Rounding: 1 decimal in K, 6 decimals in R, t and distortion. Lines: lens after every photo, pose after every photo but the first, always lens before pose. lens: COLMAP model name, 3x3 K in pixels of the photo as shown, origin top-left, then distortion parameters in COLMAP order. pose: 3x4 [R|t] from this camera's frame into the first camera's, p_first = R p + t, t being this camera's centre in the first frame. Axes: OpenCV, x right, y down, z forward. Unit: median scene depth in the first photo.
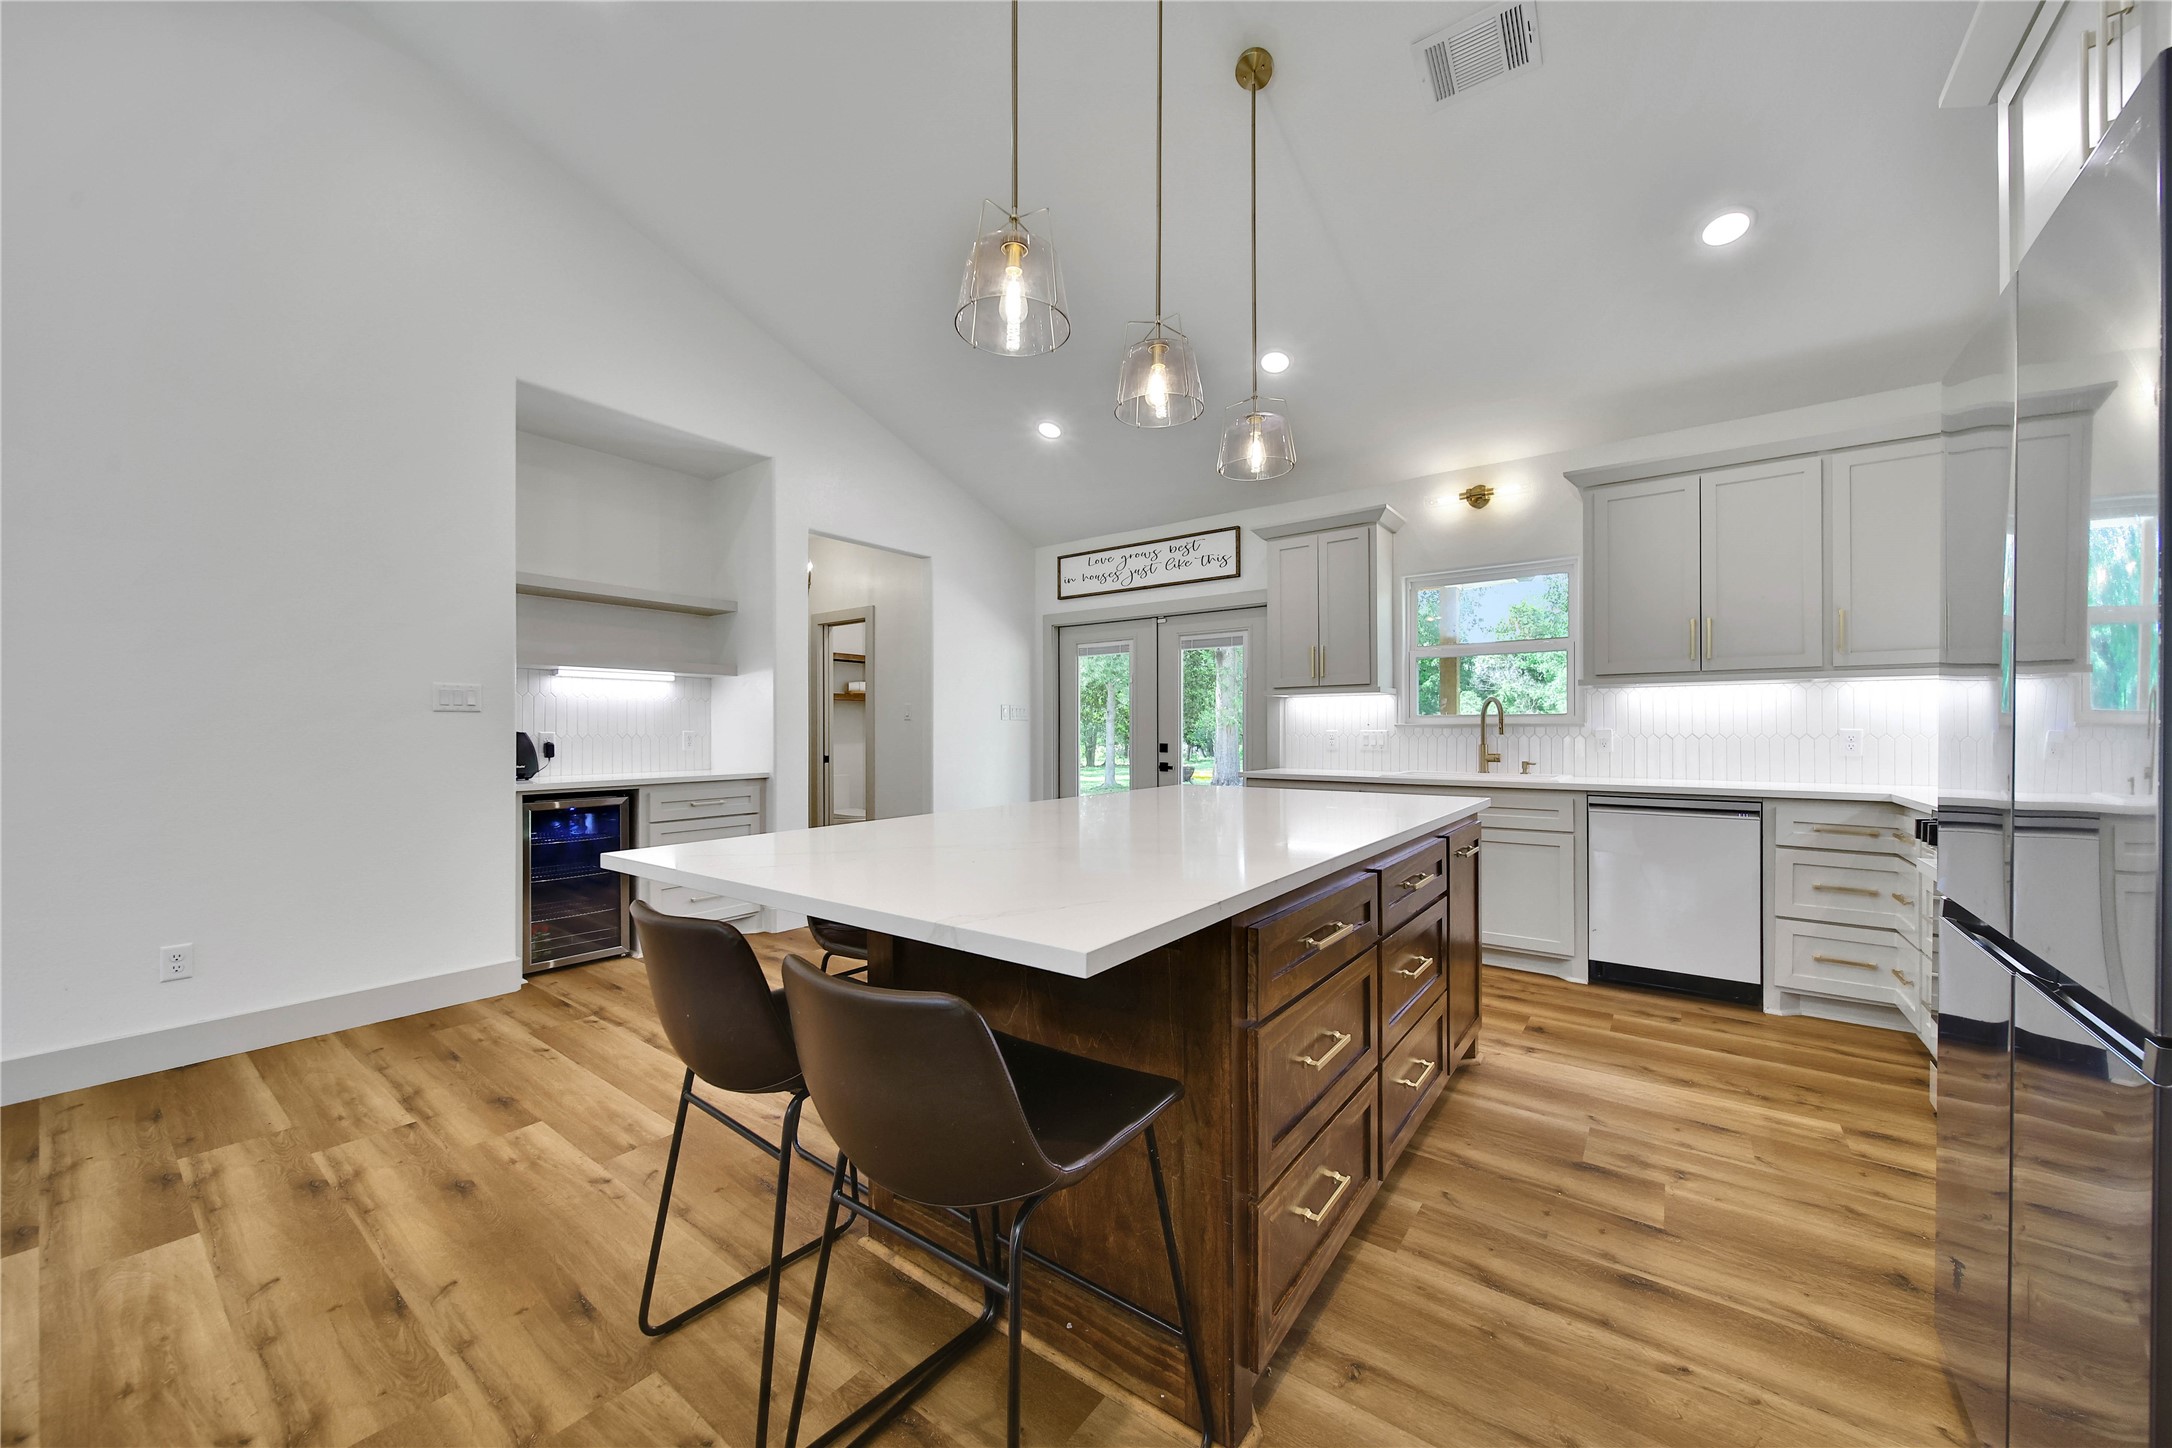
lens RADIAL K [[789.7, 0, 1075.8], [0, 789.7, 731.0], [0, 0, 1]] dist [-0.000097, -0.000040]
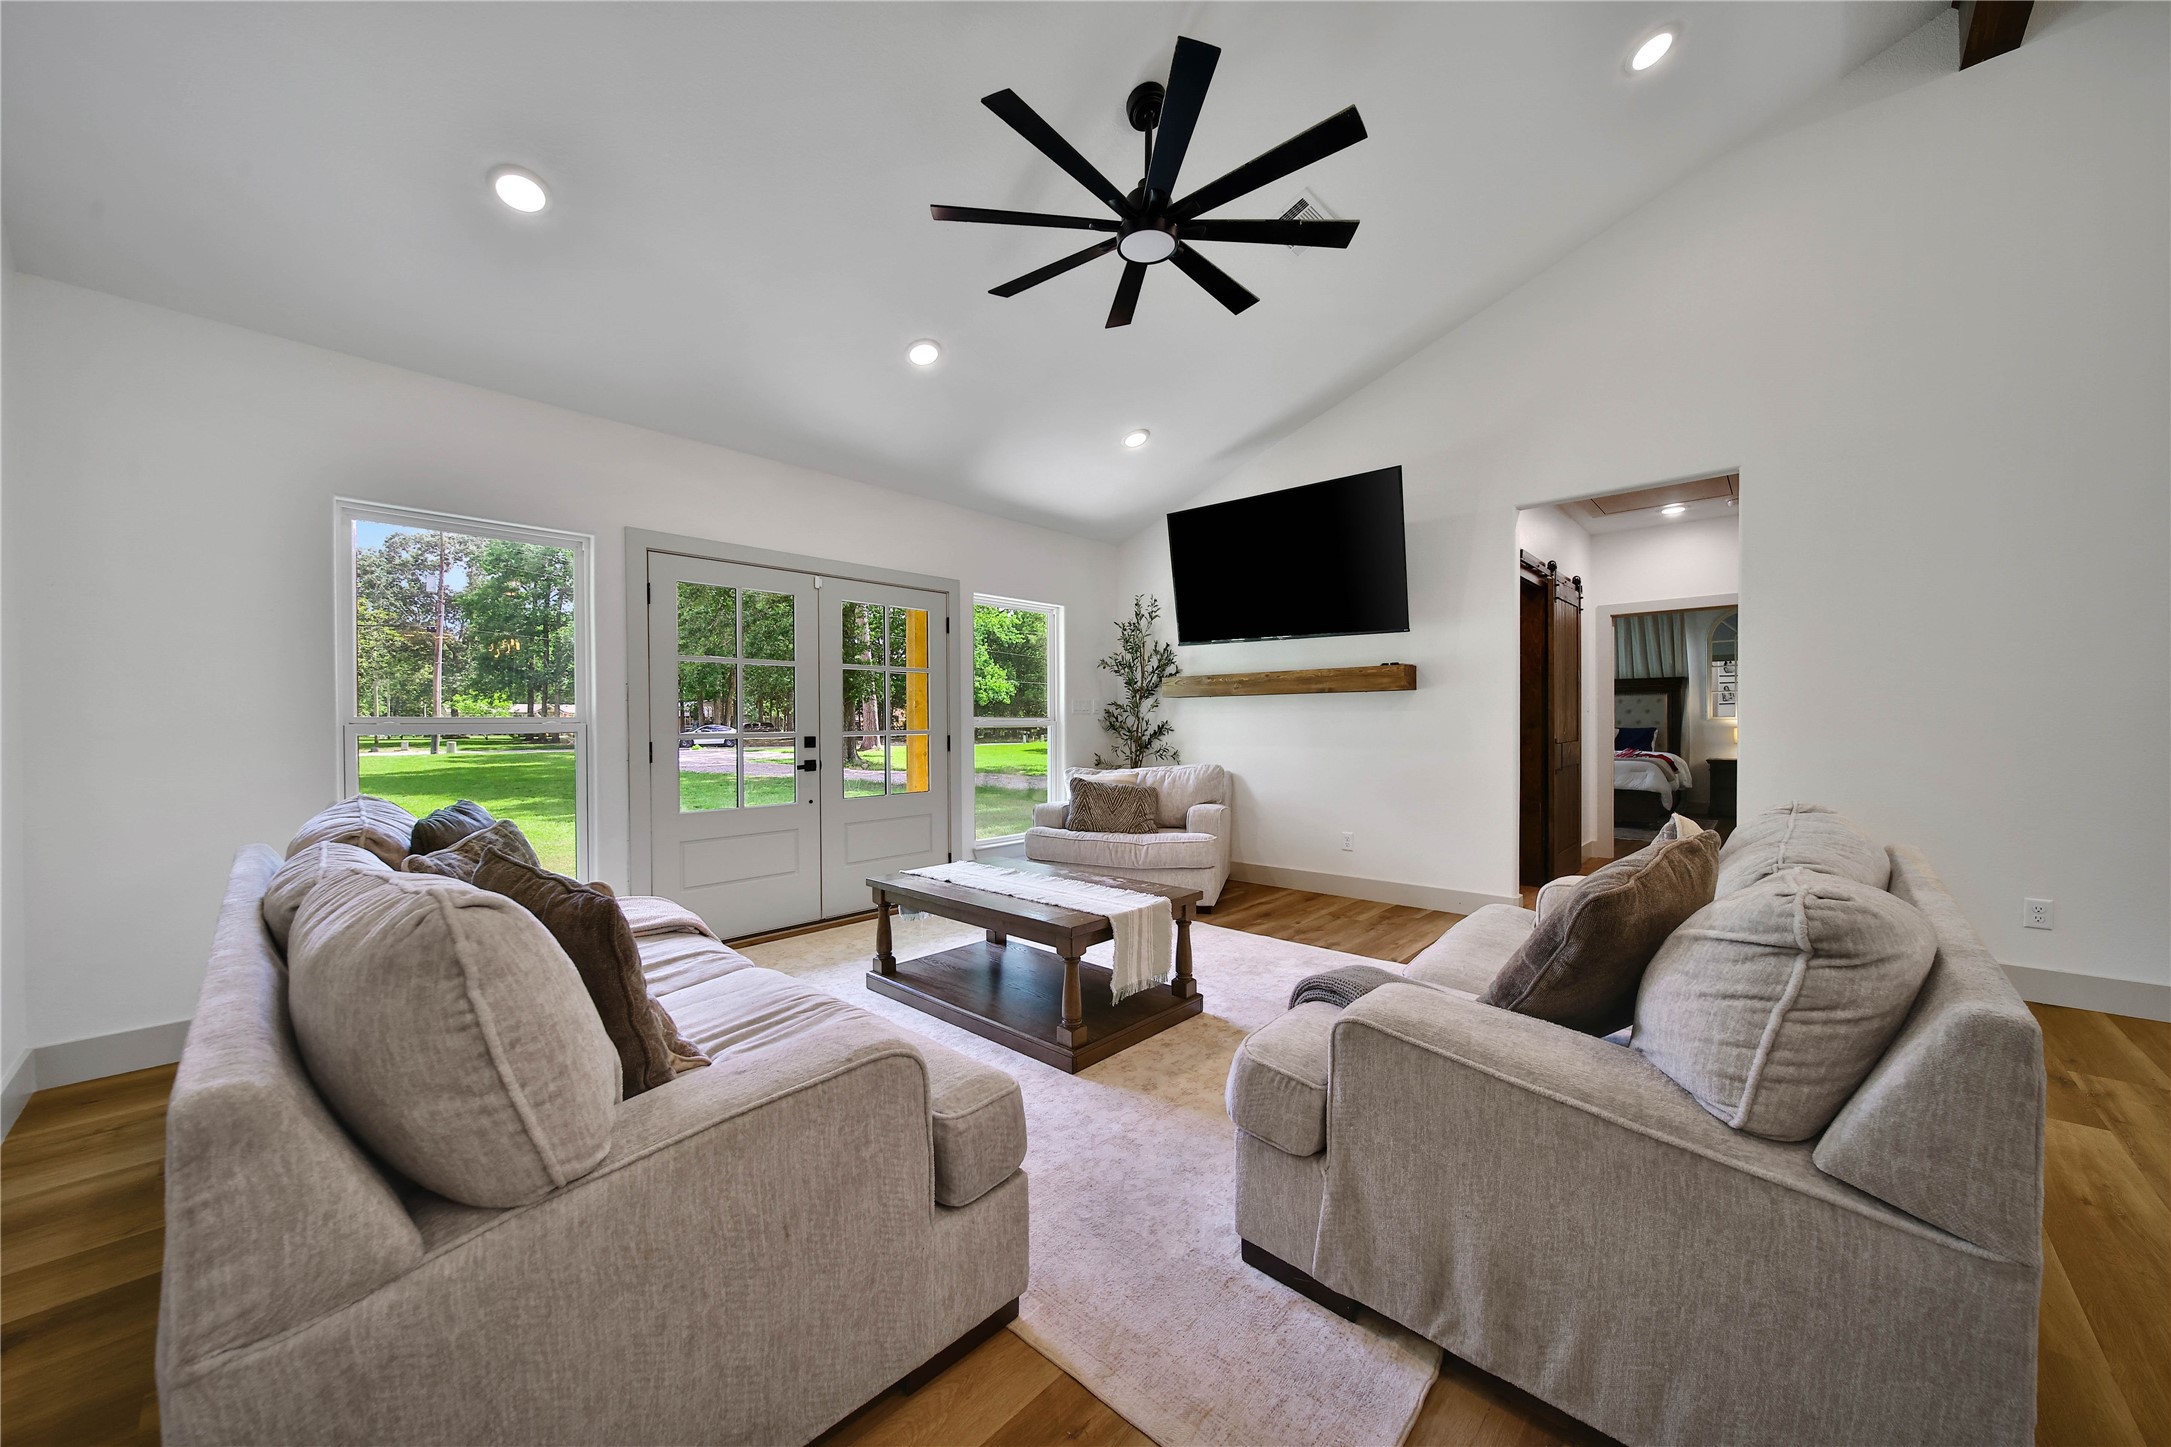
lens RADIAL K [[781.2, 0, 1091.8], [0, 781.2, 725.5], [0, 0, 1]] dist [-0.001433, -0.000148]
pose [[-0.092341, 0.002549, -0.995724, 0.157078], [0.002345, 0.999995, 0.002343, 0.009945], [0.995725, -0.002118, -0.092346, -0.324478]]
